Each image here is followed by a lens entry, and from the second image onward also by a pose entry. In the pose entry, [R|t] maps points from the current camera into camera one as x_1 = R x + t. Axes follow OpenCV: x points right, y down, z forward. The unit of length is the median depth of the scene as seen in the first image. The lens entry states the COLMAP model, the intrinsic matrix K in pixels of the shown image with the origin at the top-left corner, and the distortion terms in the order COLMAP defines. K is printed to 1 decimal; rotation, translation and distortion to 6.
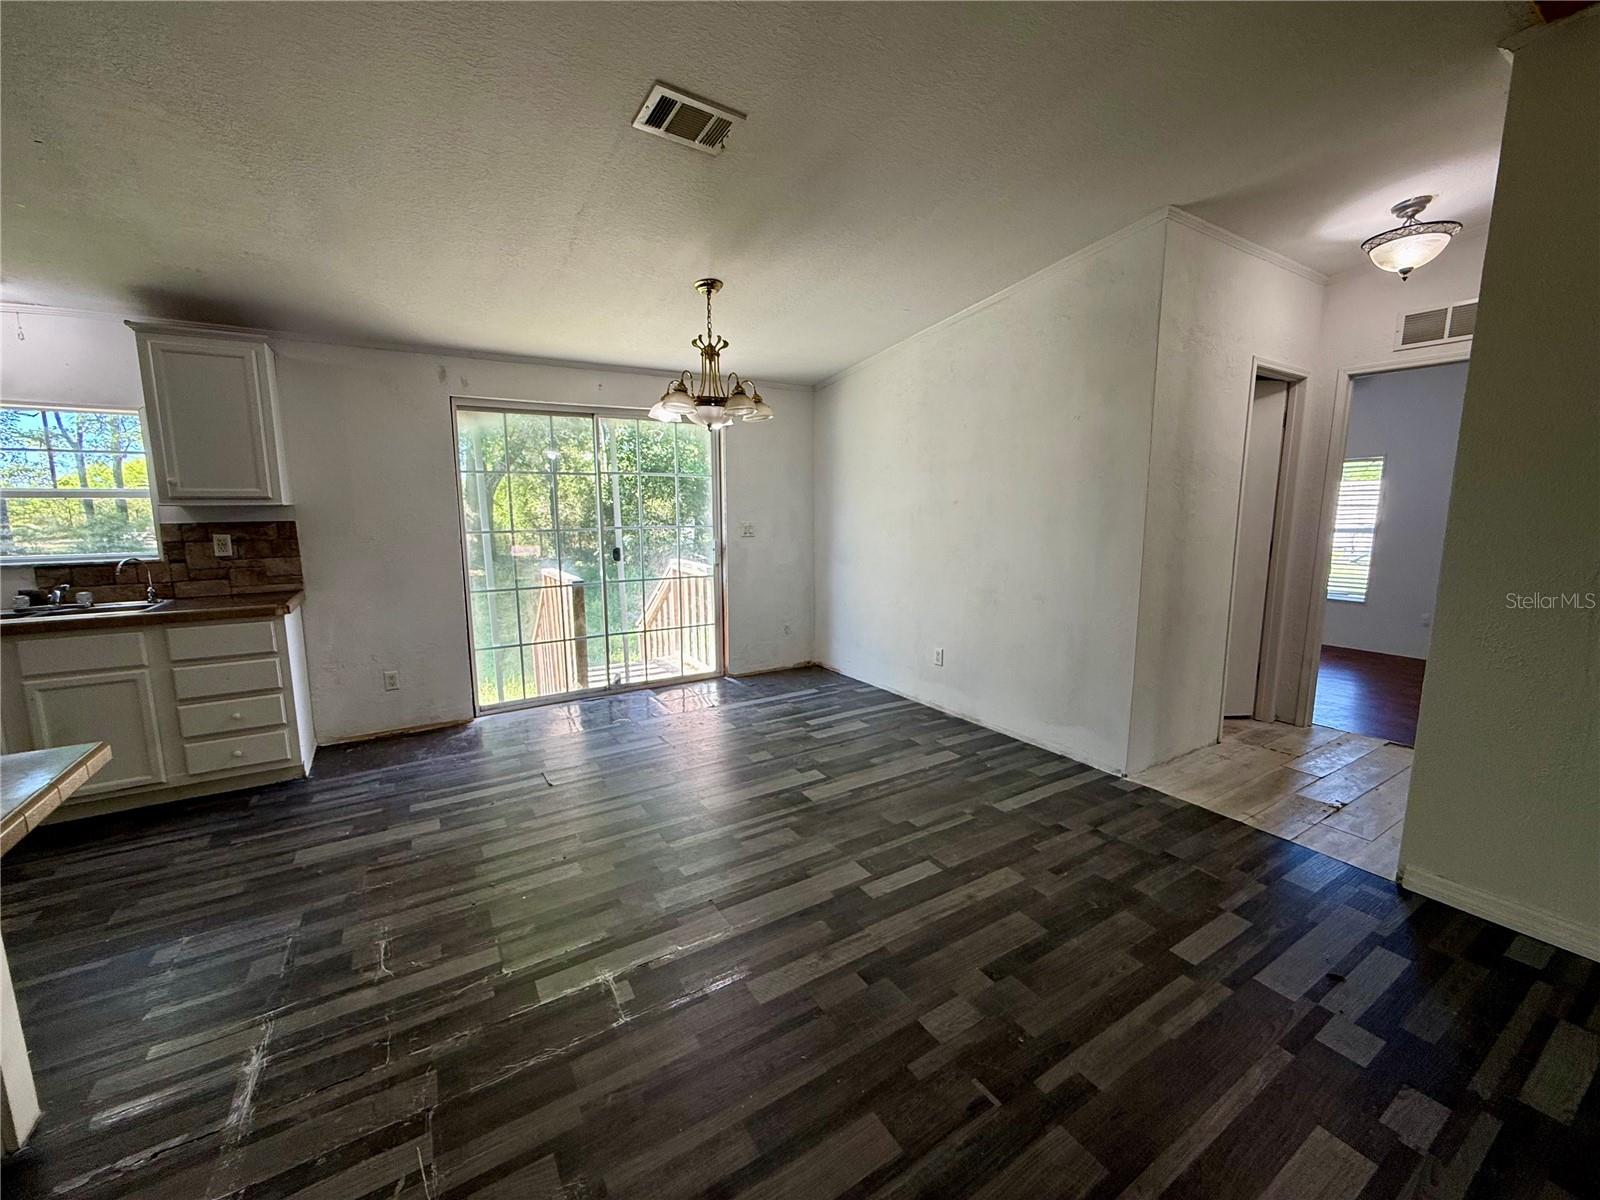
lens RADIAL K [[638.3, 0, 799.9], [0, 638.3, 603.2], [0, 0, 1]] dist [0.001281, -0.000545]
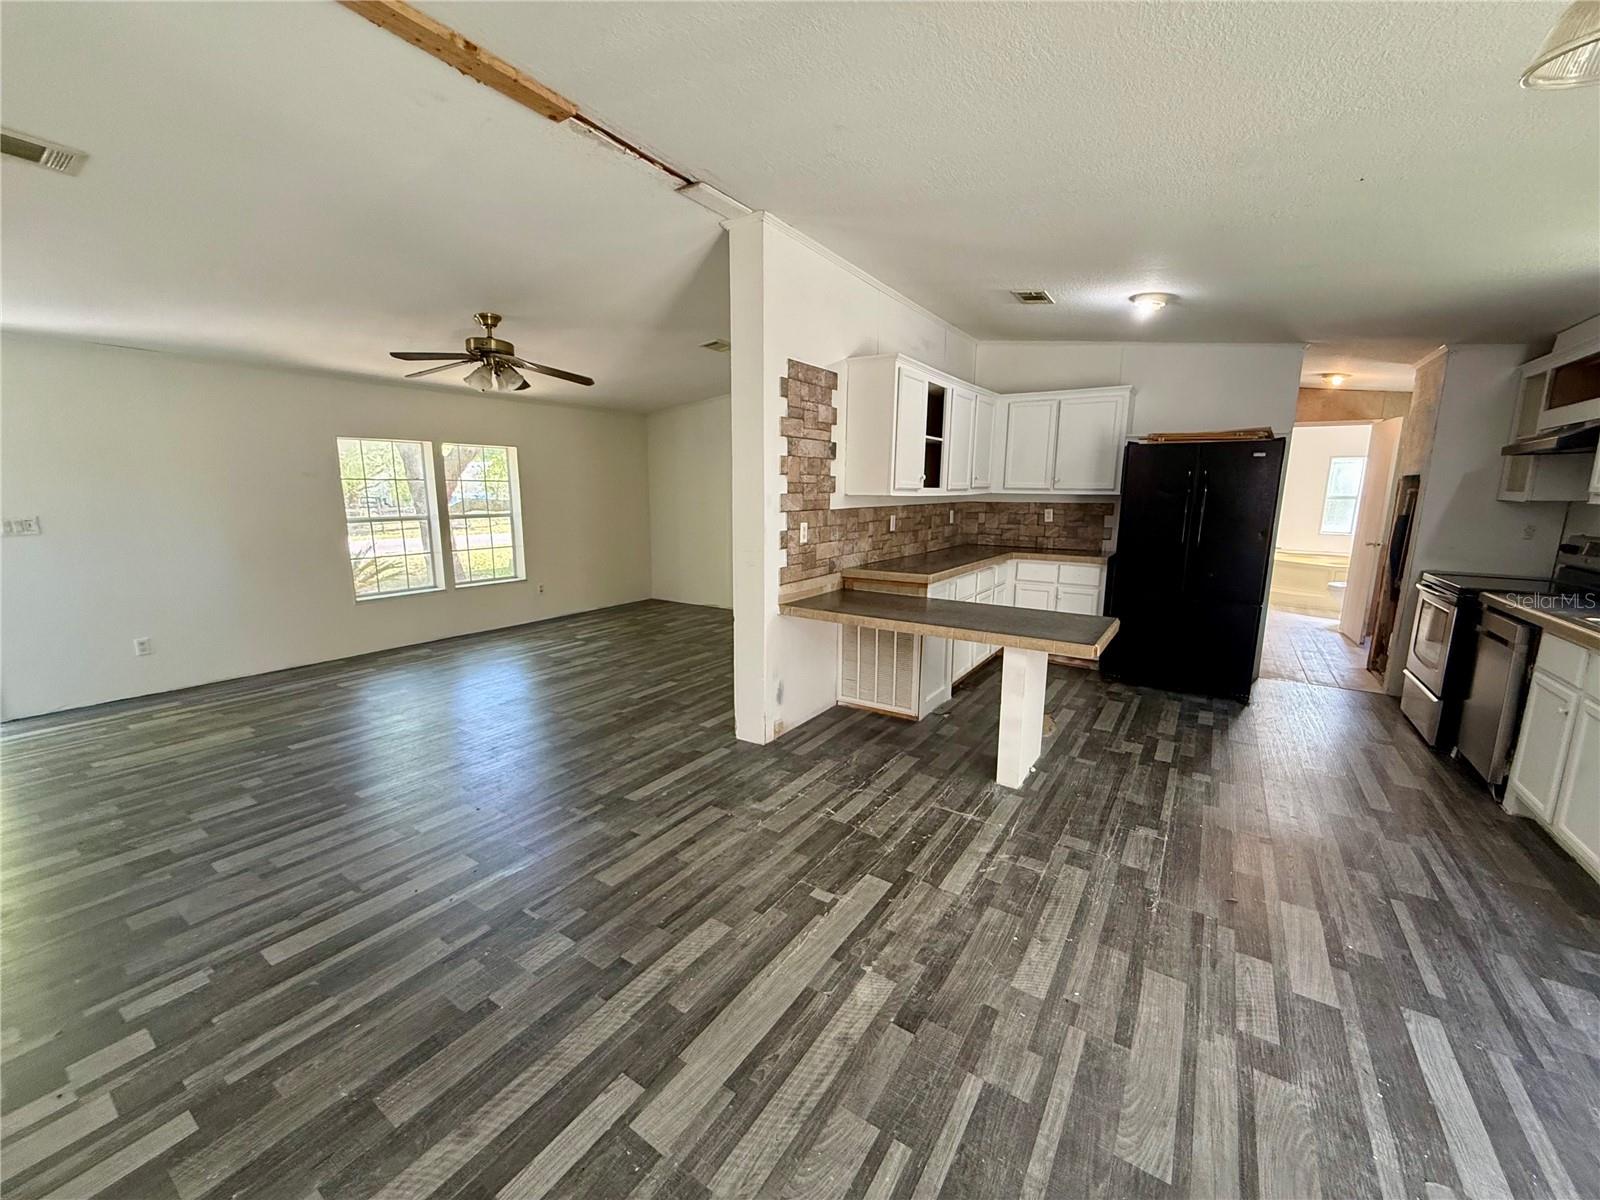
lens RADIAL K [[638.3, 0, 794.7], [0, 638.3, 599.3], [0, 0, 1]] dist [0.001281, -0.000545]
pose [[-0.911045, 0.069070, -0.406480, 0.152111], [-0.064352, 0.949966, 0.305652, -0.203087], [0.407254, 0.304620, -0.861017, 1.199909]]
